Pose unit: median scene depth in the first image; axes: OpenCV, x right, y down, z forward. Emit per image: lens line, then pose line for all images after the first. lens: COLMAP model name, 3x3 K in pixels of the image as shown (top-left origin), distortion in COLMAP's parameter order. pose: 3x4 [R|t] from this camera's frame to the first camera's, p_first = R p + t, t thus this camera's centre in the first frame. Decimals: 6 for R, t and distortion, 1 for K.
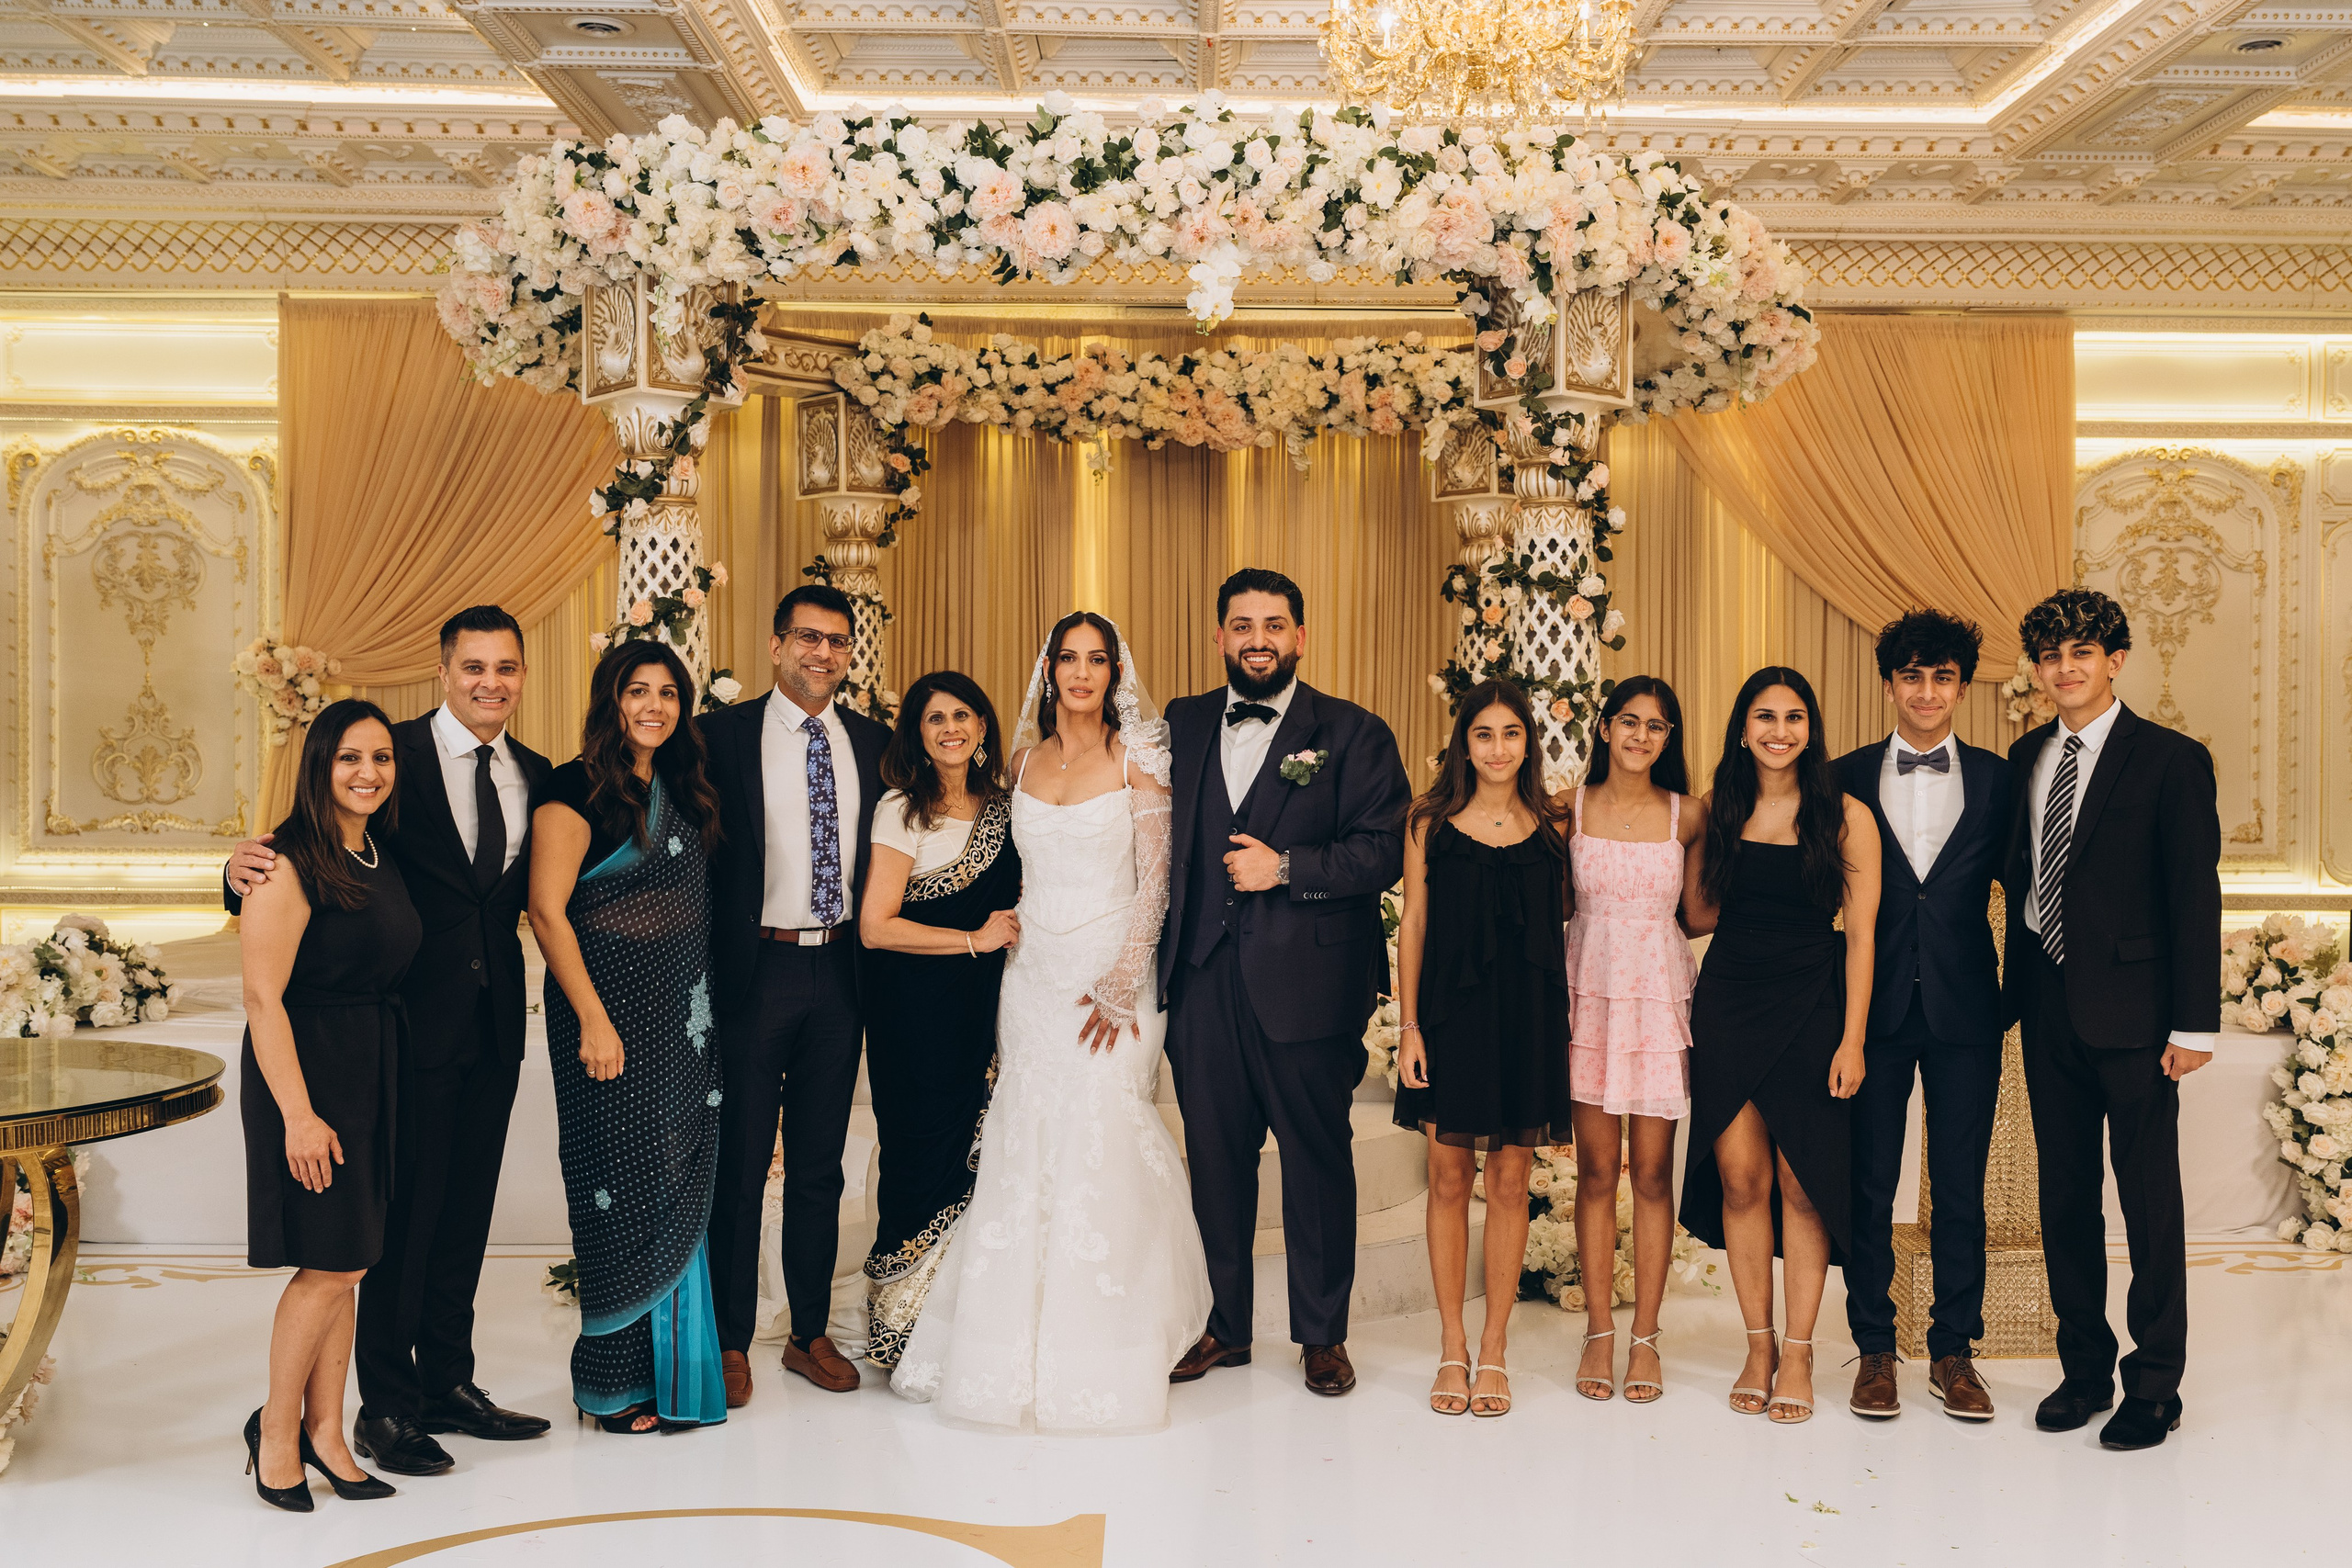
lens RADIAL K [[2251.6, 0, 1252.4], [0, 2251.6, 789.8], [0, 0, 1]] dist [-0.002077, -0.000009]
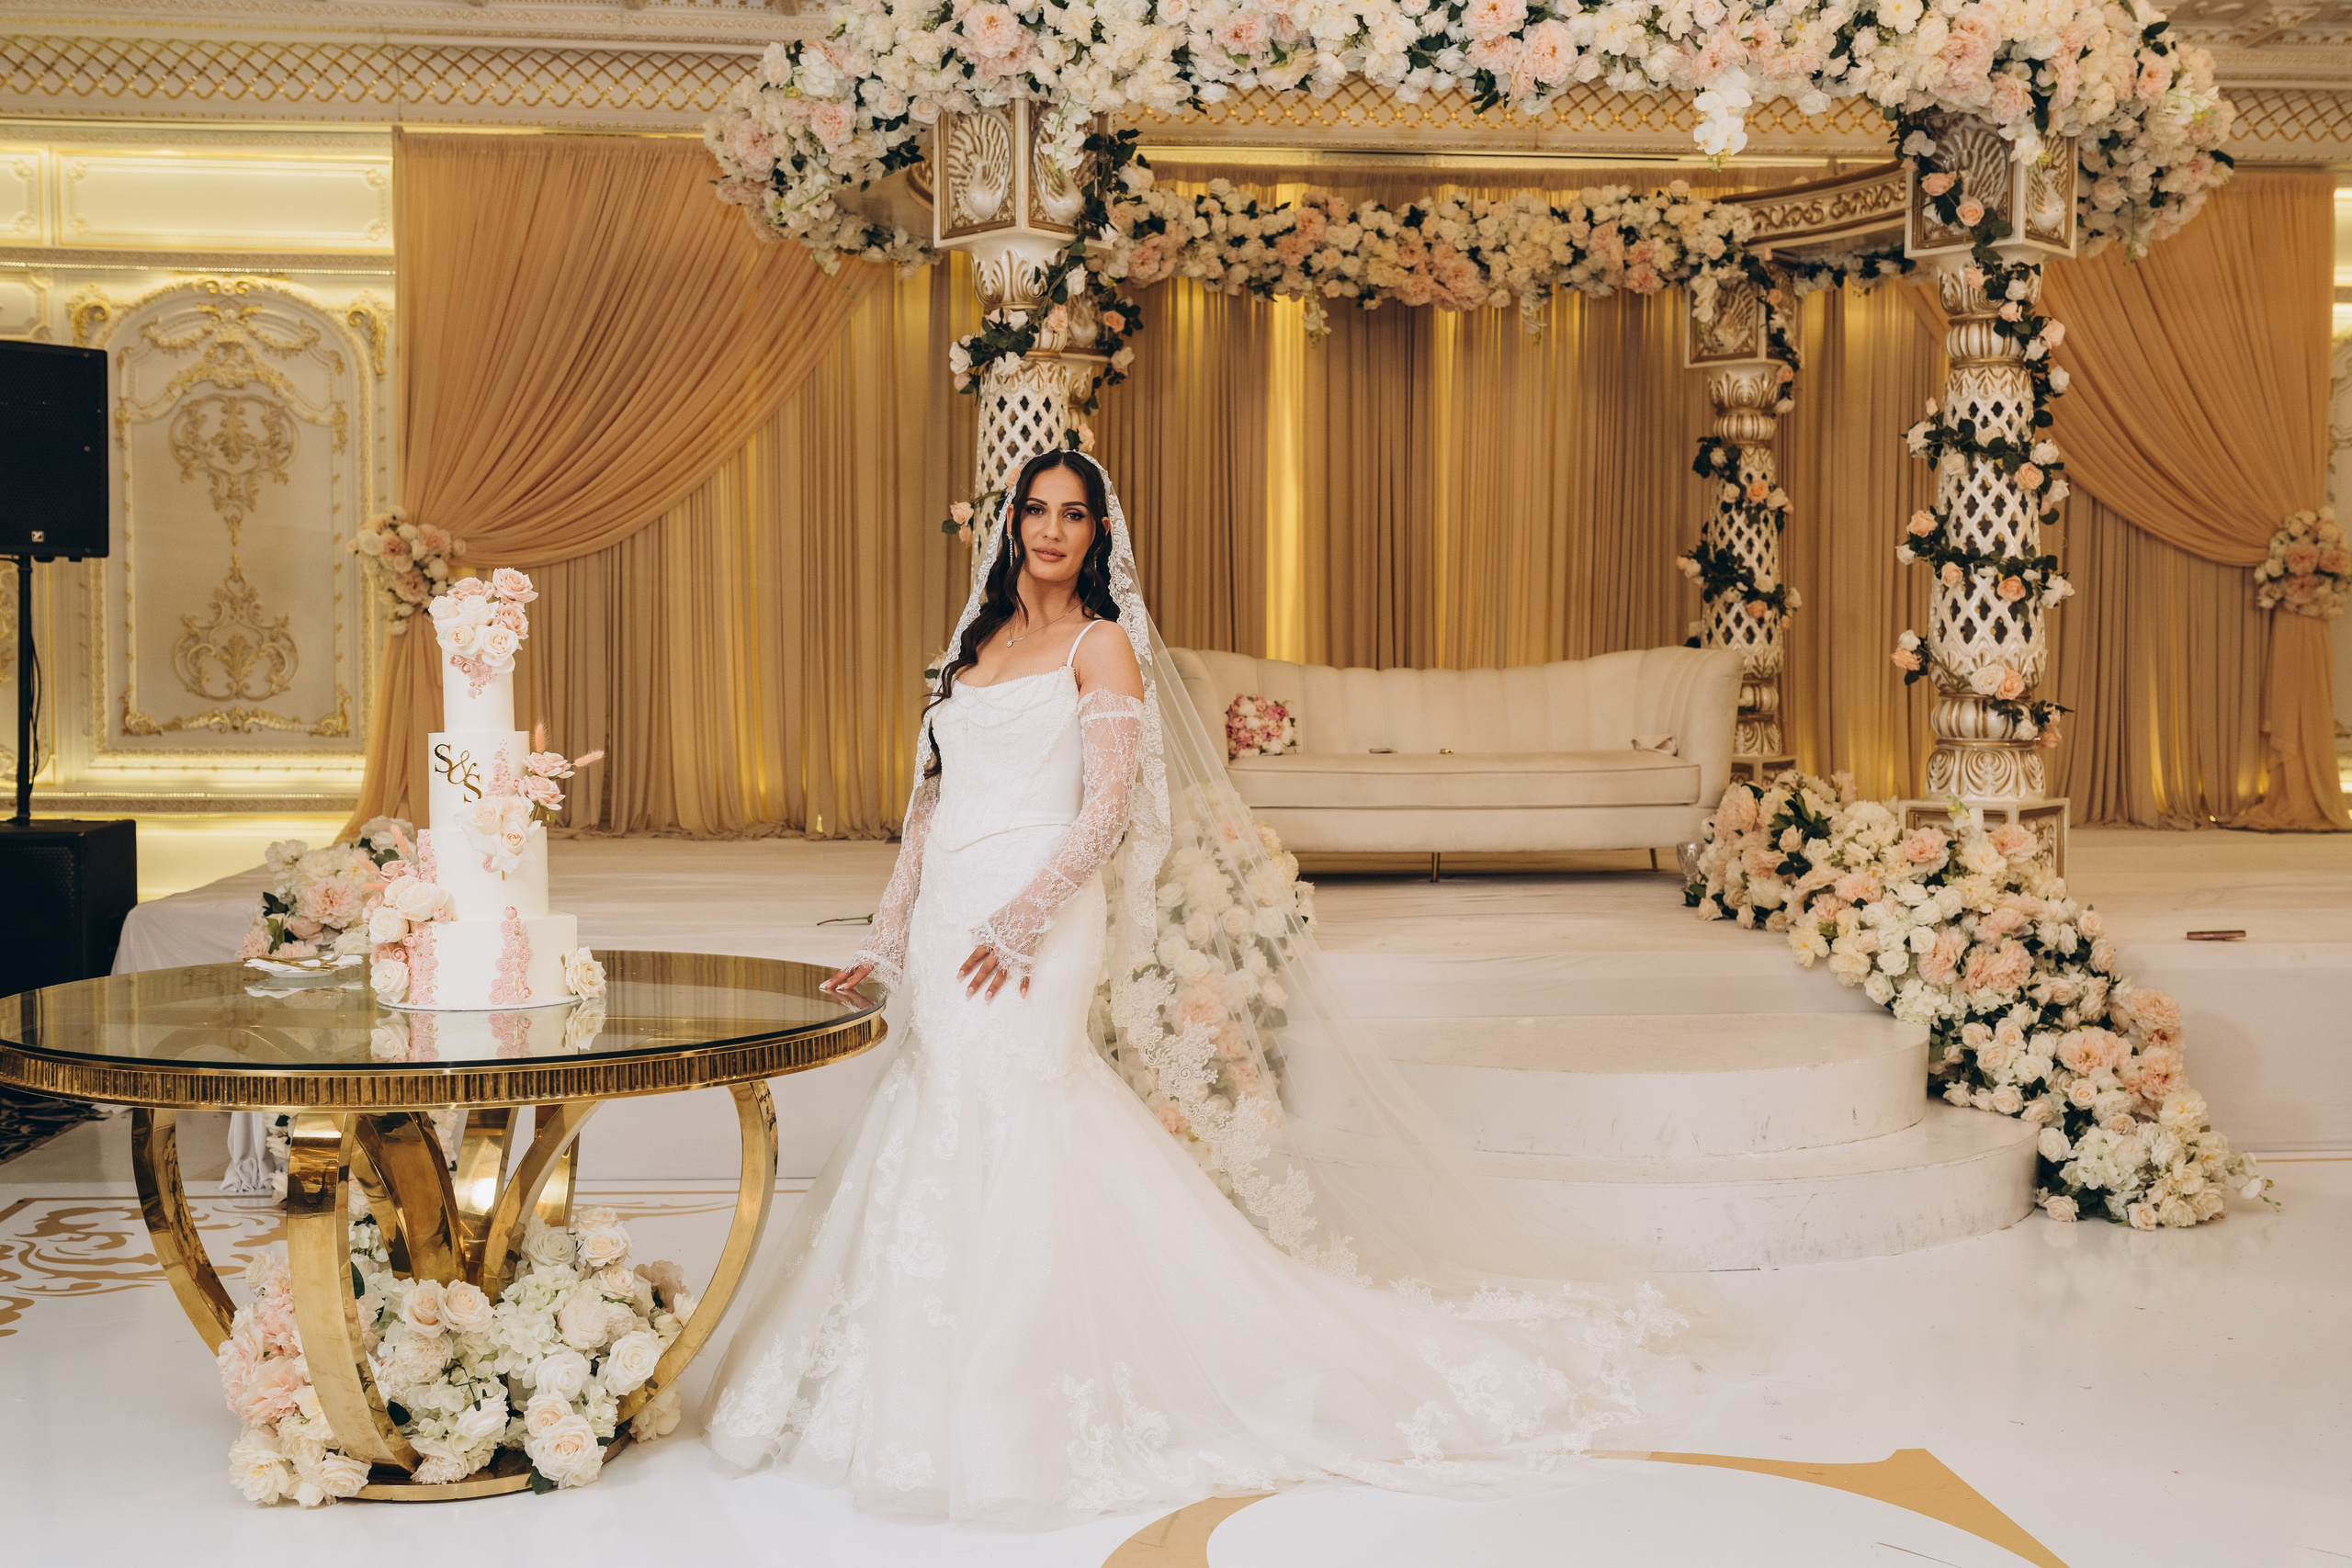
lens RADIAL K [[2430.9, 0, 1177.2], [0, 2430.9, 794.5], [0, 0, 1]] dist [-0.001930, 0.010104]
pose [[0.998726, -0.003813, 0.050326, -0.182830], [0.001787, 0.999189, 0.040231, 0.006021], [-0.050439, -0.040090, 0.997922, 0.013593]]
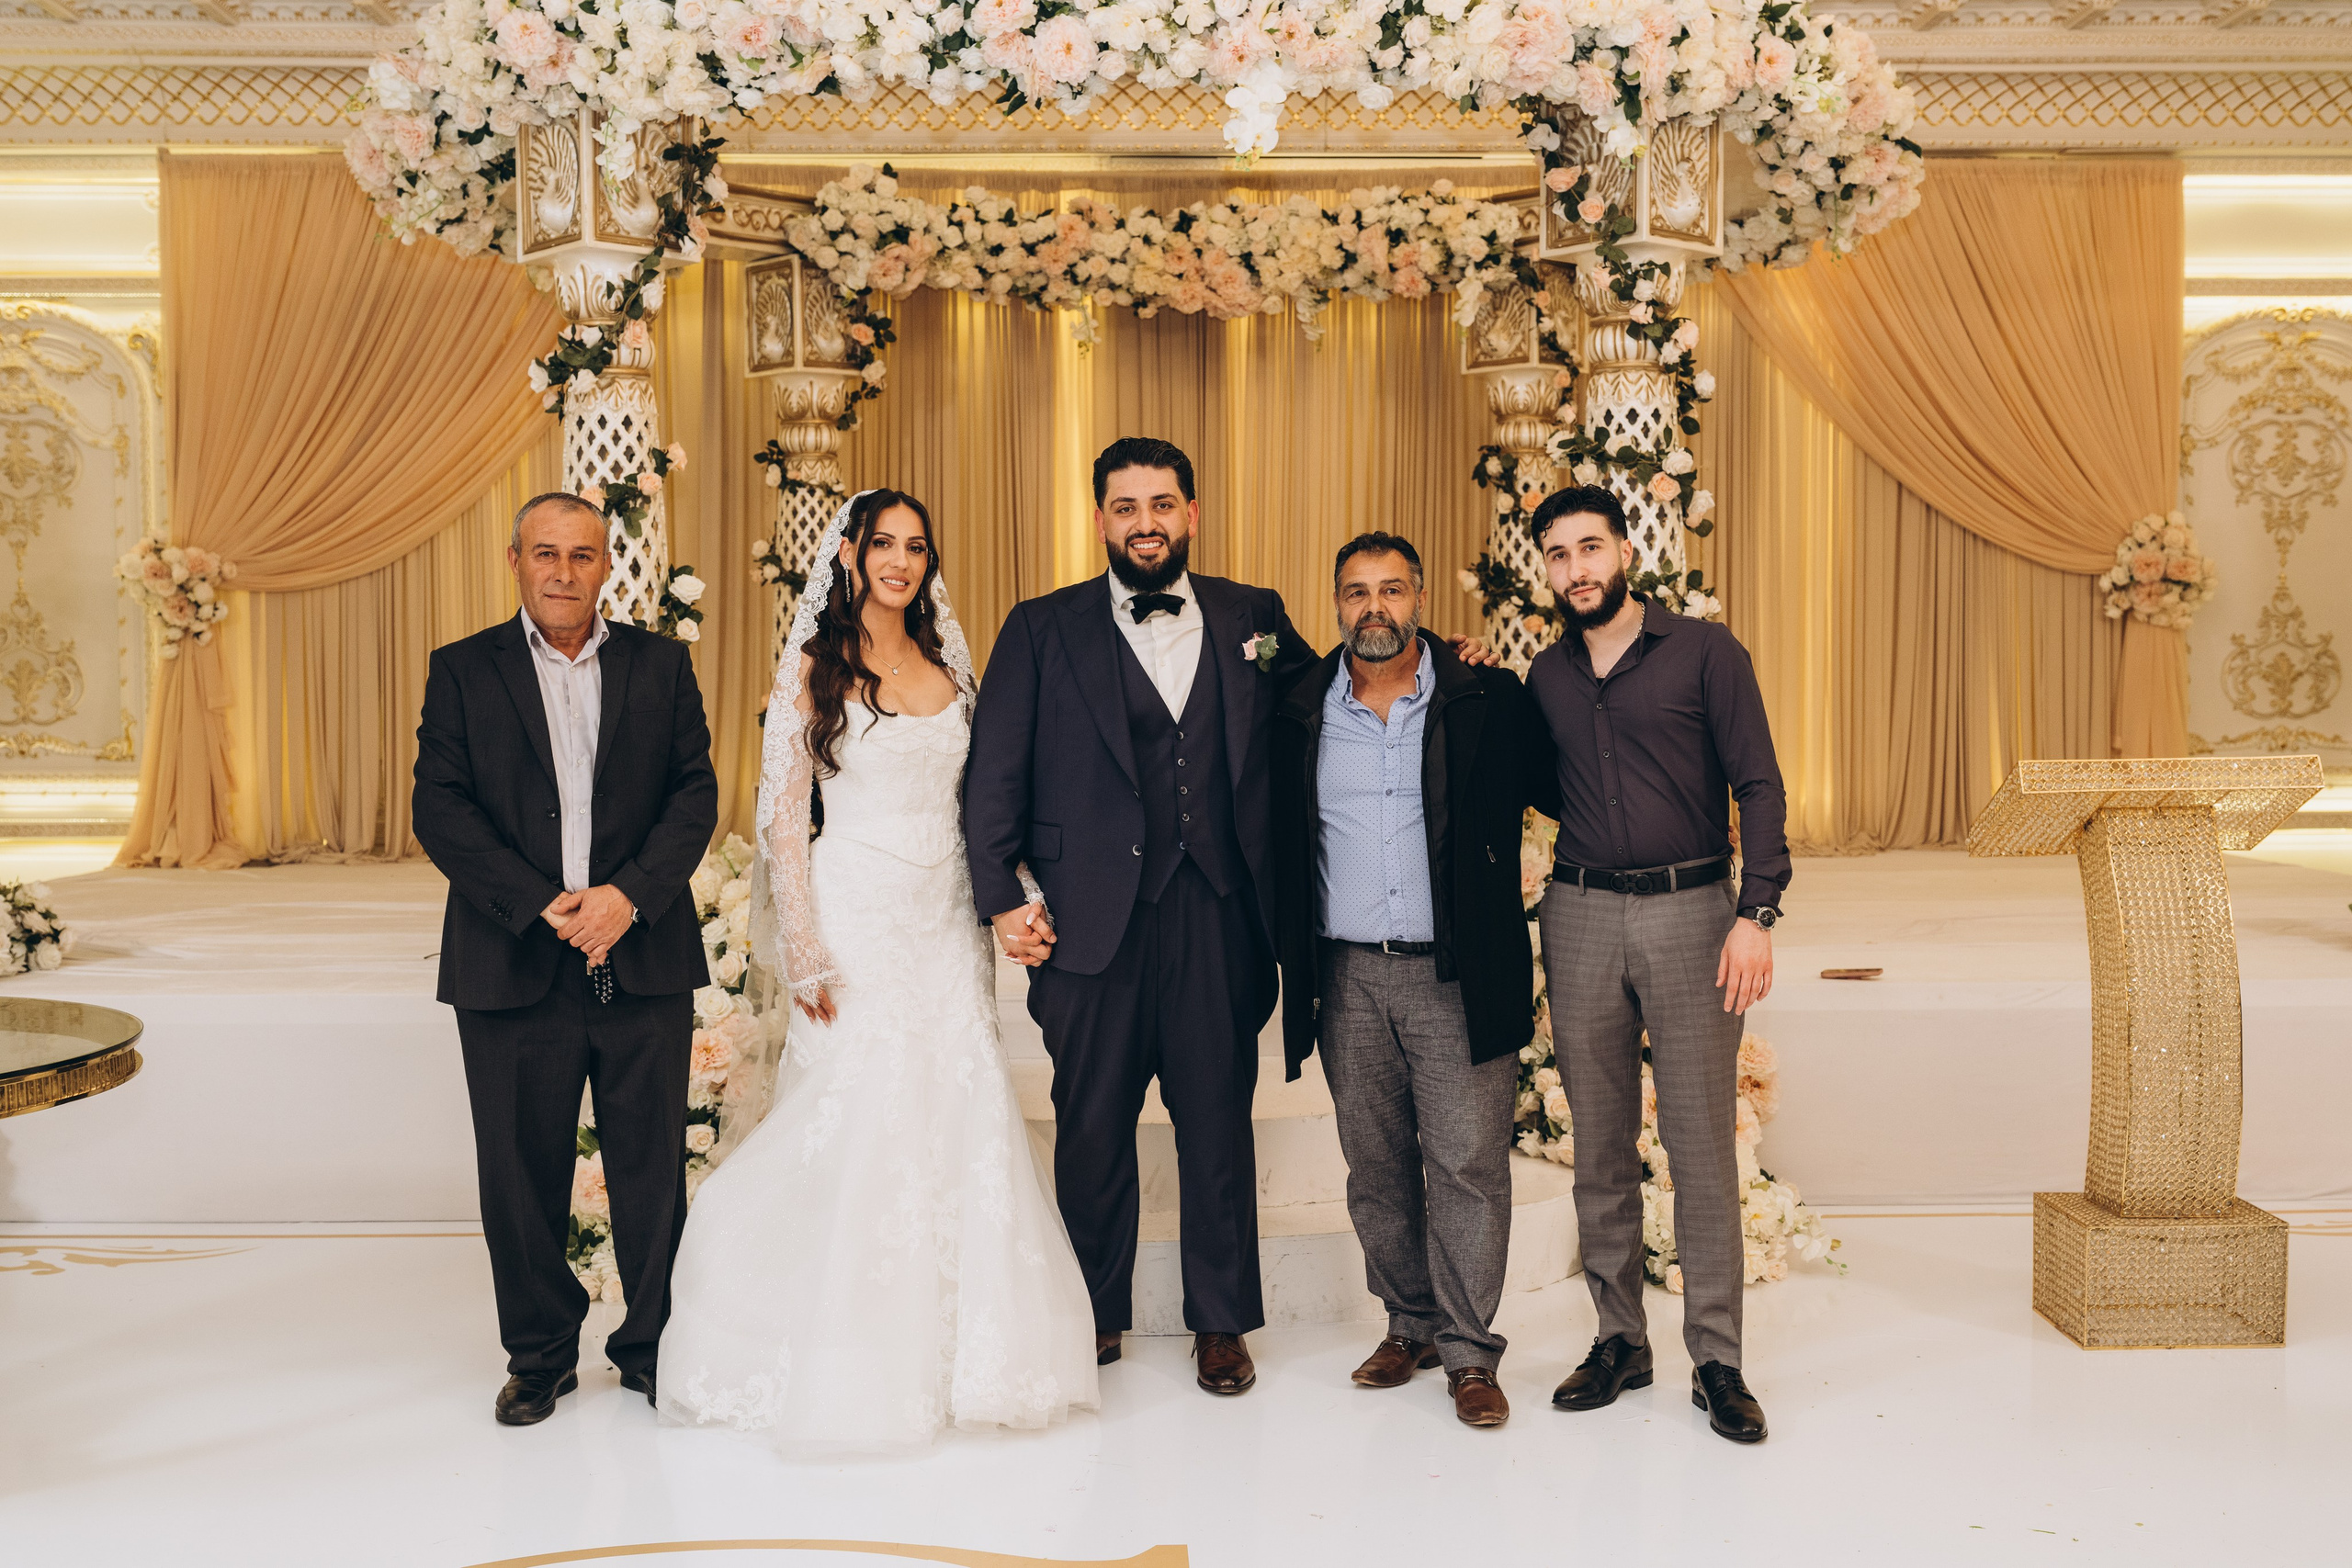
lens RADIAL K [[2430.9, 0, 1177.2], [0, 2430.9, 794.5], [0, 0, 1]] dist [-0.001930, 0.010104]
pose [[0.999941, -0.006443, -0.008738, -0.025680], [0.006762, 0.999294, 0.036954, 0.001328], [0.008493, -0.037011, 0.999279, 0.038608]]
